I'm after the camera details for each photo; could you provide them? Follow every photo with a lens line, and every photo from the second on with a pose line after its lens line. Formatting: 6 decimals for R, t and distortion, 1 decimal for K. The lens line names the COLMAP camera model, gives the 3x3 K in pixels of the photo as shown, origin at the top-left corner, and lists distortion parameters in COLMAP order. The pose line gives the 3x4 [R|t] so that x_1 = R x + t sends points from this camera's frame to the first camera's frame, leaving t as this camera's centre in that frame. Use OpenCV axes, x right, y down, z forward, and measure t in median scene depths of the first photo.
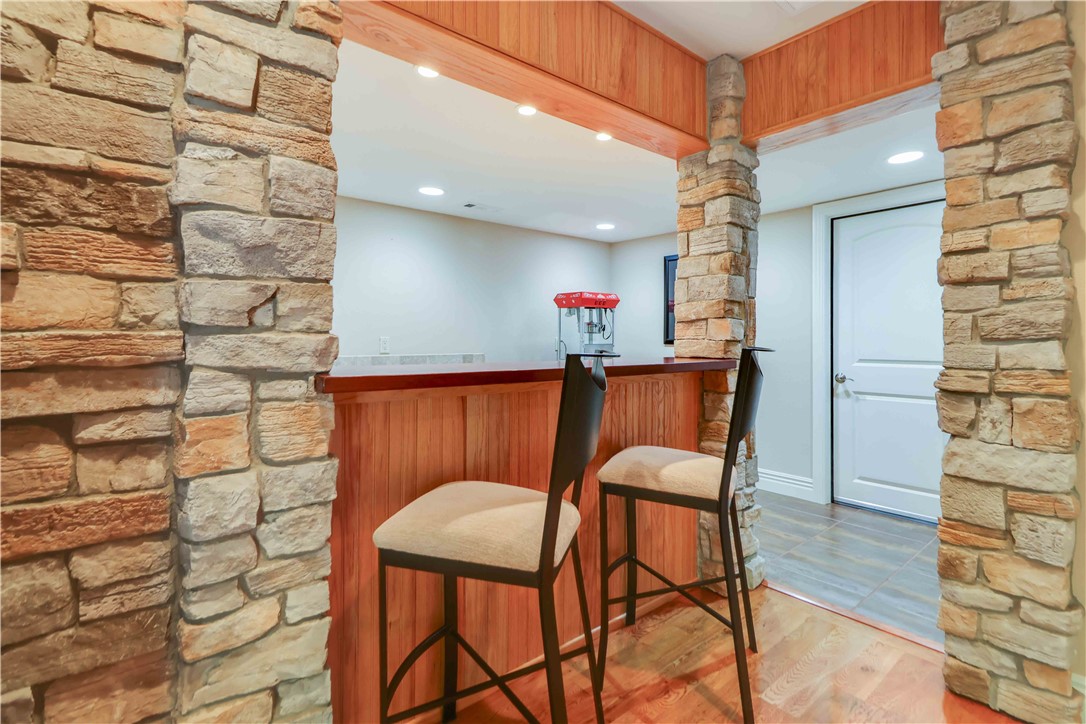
lens RADIAL K [[512.4, 0, 542.8], [0, 512.4, 354.6], [0, 0, 1]] dist [-0.000771, 0.003015]
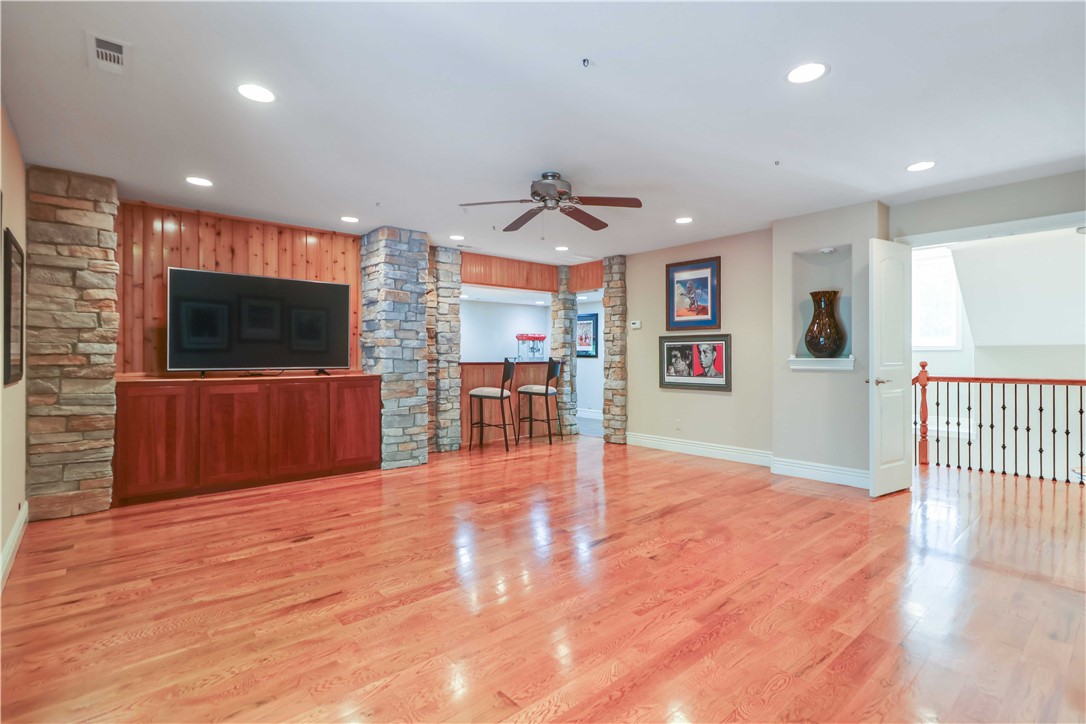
lens RADIAL K [[512.4, 0, 542.6], [0, 512.4, 359.5], [0, 0, 1]] dist [-0.000771, 0.003015]
pose [[0.999564, -0.004701, 0.029135, 0.247203], [0.005330, 0.999754, -0.021525, 0.119405], [-0.029026, 0.021671, 0.999344, -3.898880]]
